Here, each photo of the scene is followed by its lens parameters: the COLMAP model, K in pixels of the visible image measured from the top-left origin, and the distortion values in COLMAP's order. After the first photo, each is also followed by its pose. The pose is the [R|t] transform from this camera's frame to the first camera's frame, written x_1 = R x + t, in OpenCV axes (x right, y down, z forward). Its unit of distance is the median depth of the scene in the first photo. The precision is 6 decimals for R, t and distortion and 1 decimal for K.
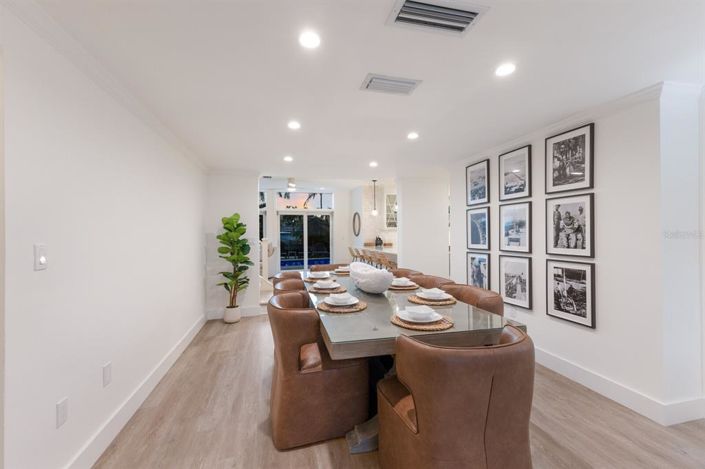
lens RADIAL K [[303.1, 0, 349.0], [0, 303.1, 232.2], [0, 0, 1]] dist [0.003163, -0.000138]
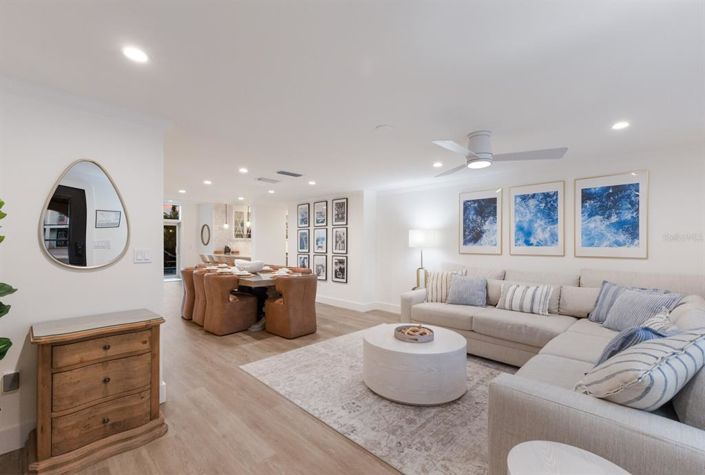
lens RADIAL K [[311.7, 0, 352.2], [0, 311.7, 239.9], [0, 0, 1]] dist [0.000009, 0.000013]
pose [[0.854141, 0.013030, 0.519879, -0.363369], [-0.009314, 0.999909, -0.009758, -0.001911], [-0.519958, 0.003492, 0.854184, -0.917231]]
